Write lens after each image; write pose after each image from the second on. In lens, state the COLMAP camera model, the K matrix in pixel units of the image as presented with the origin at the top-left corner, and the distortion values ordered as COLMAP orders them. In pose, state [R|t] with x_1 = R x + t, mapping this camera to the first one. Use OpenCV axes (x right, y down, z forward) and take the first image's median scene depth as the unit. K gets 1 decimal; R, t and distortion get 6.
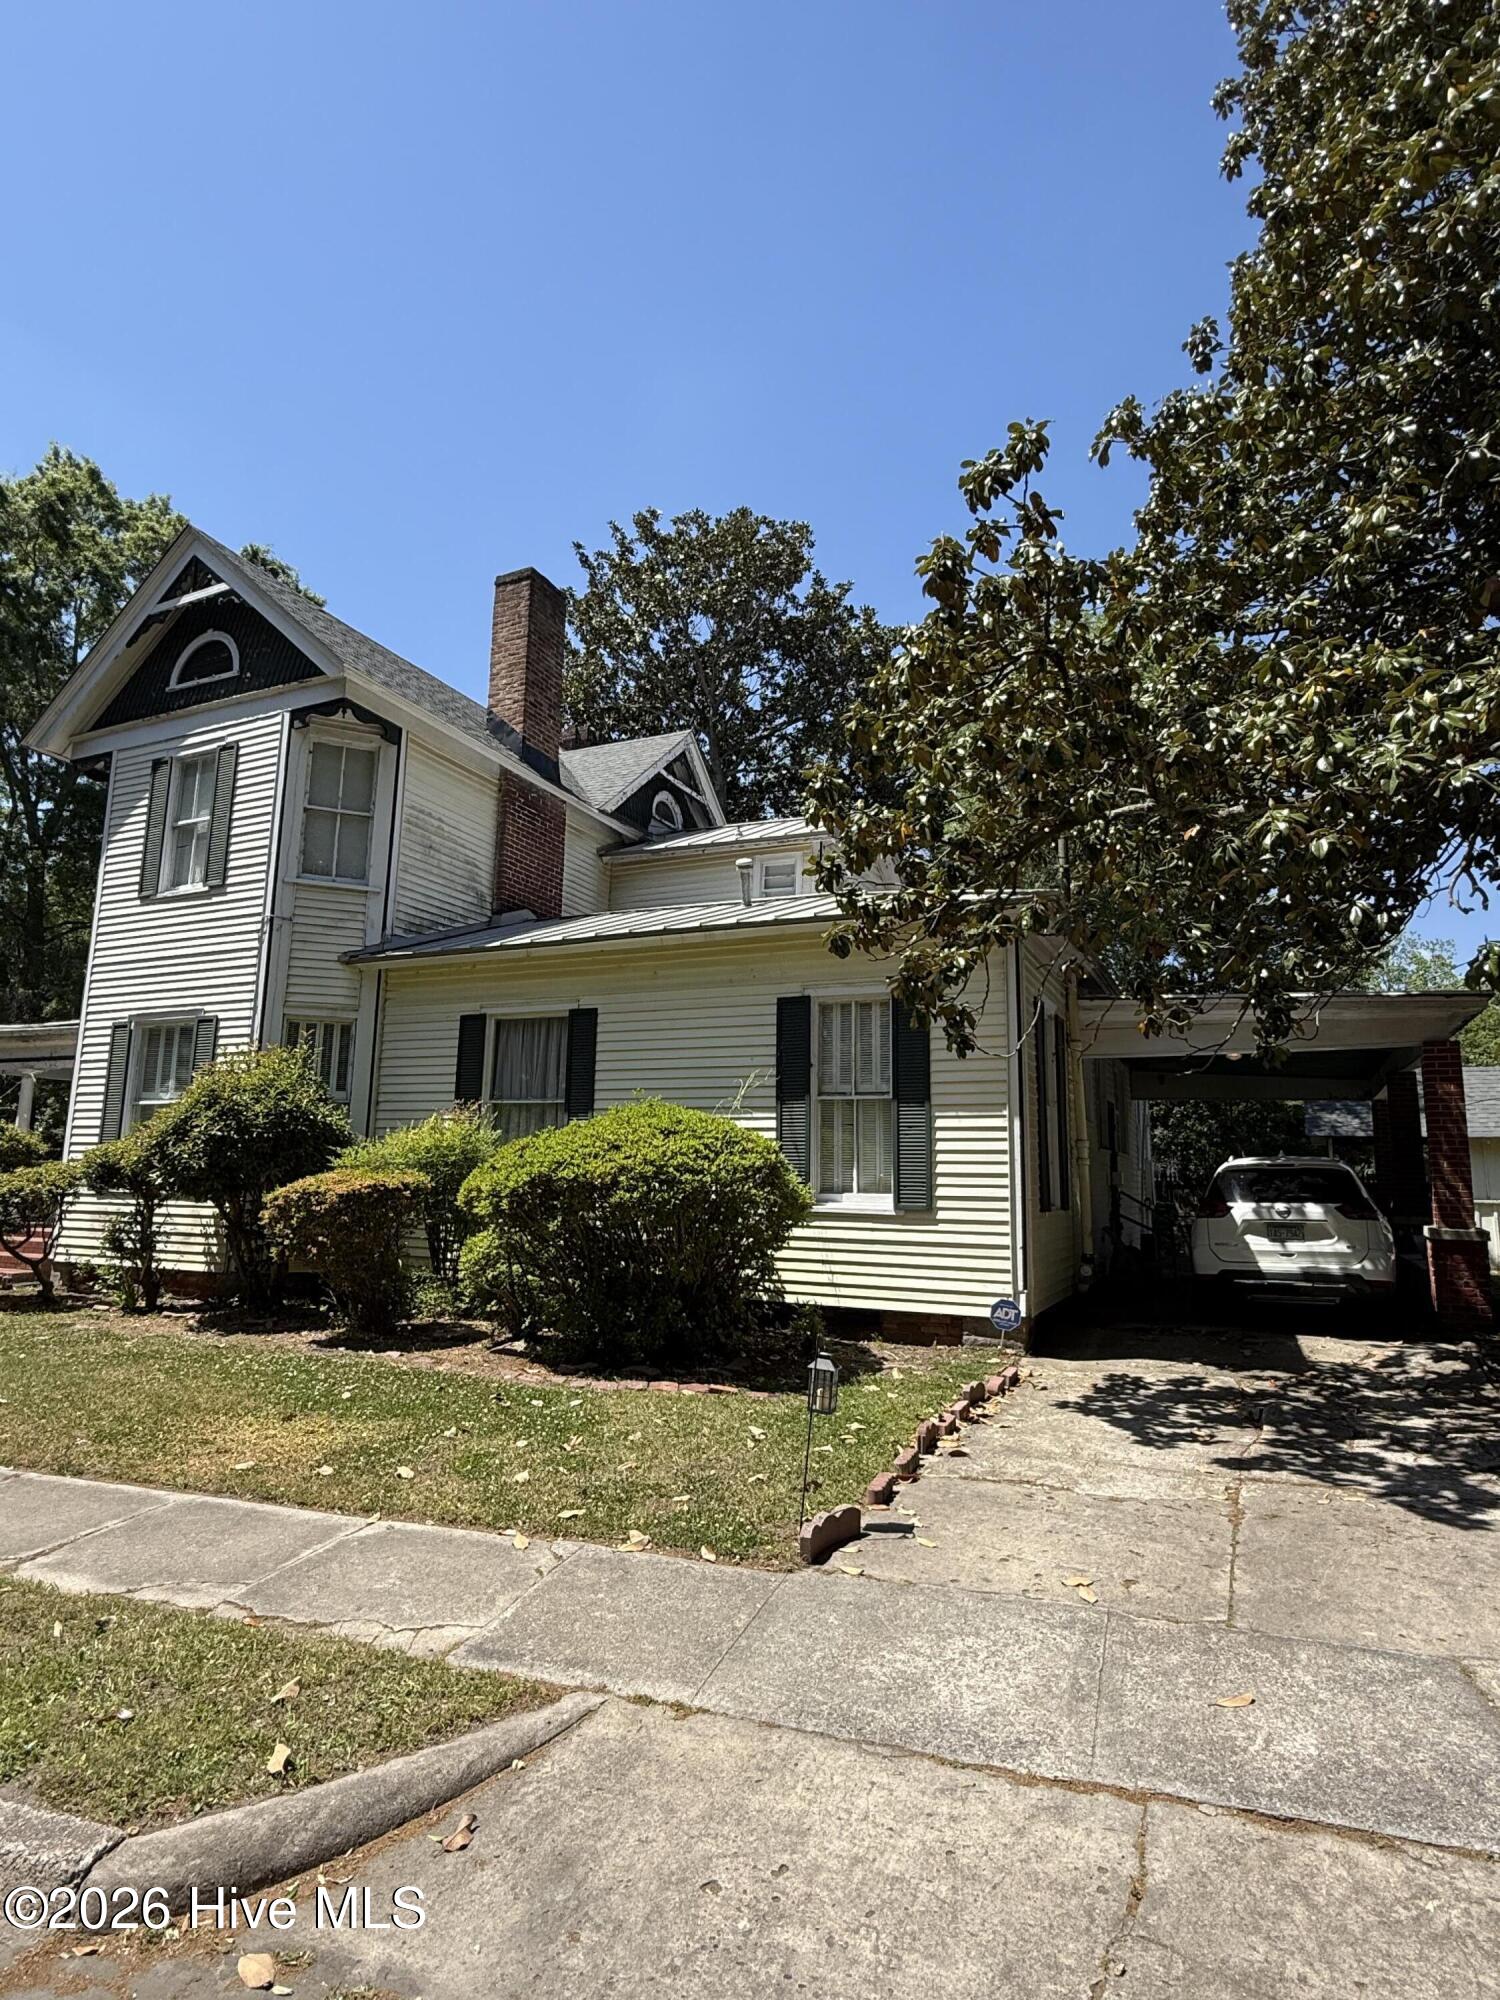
lens RADIAL K [[1082.3, 0, 749.9], [0, 1082.3, 1003.1], [0, 0, 1]] dist [0.015085, 0.000176]
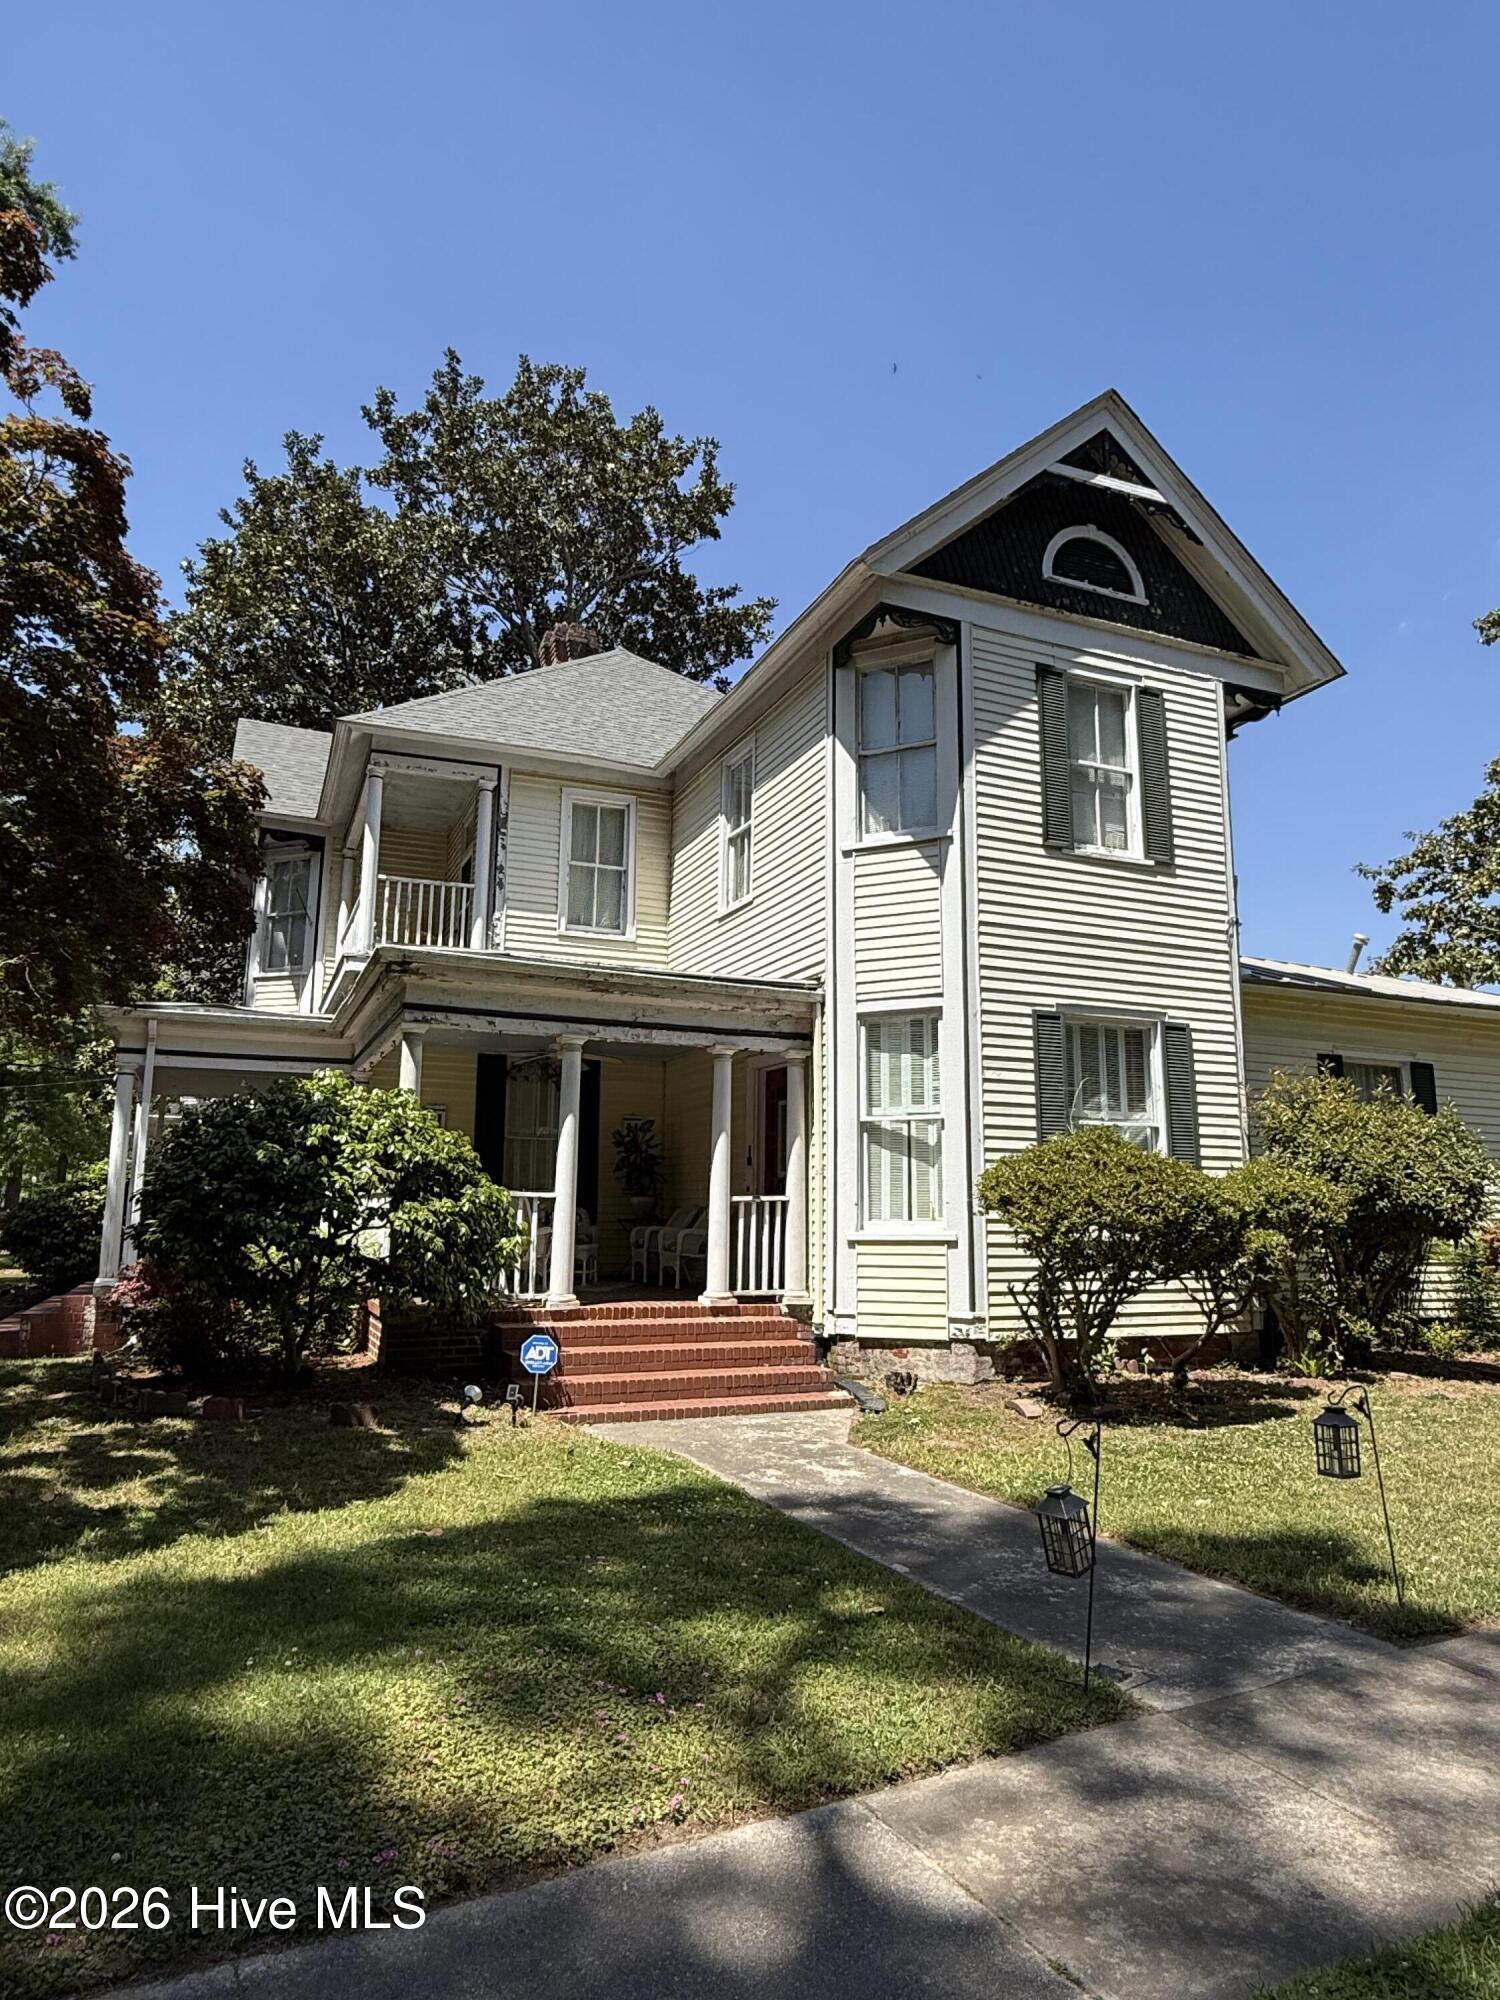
lens RADIAL K [[1235.5, 0, 748.1], [0, 1235.5, 1016.7], [0, 0, 1]] dist [-0.000795, 0.002134]
pose [[0.671720, 0.112642, 0.732191, -1.330343], [-0.120768, 0.991801, -0.041788, 0.080977], [-0.730895, -0.060355, 0.679816, 0.573916]]
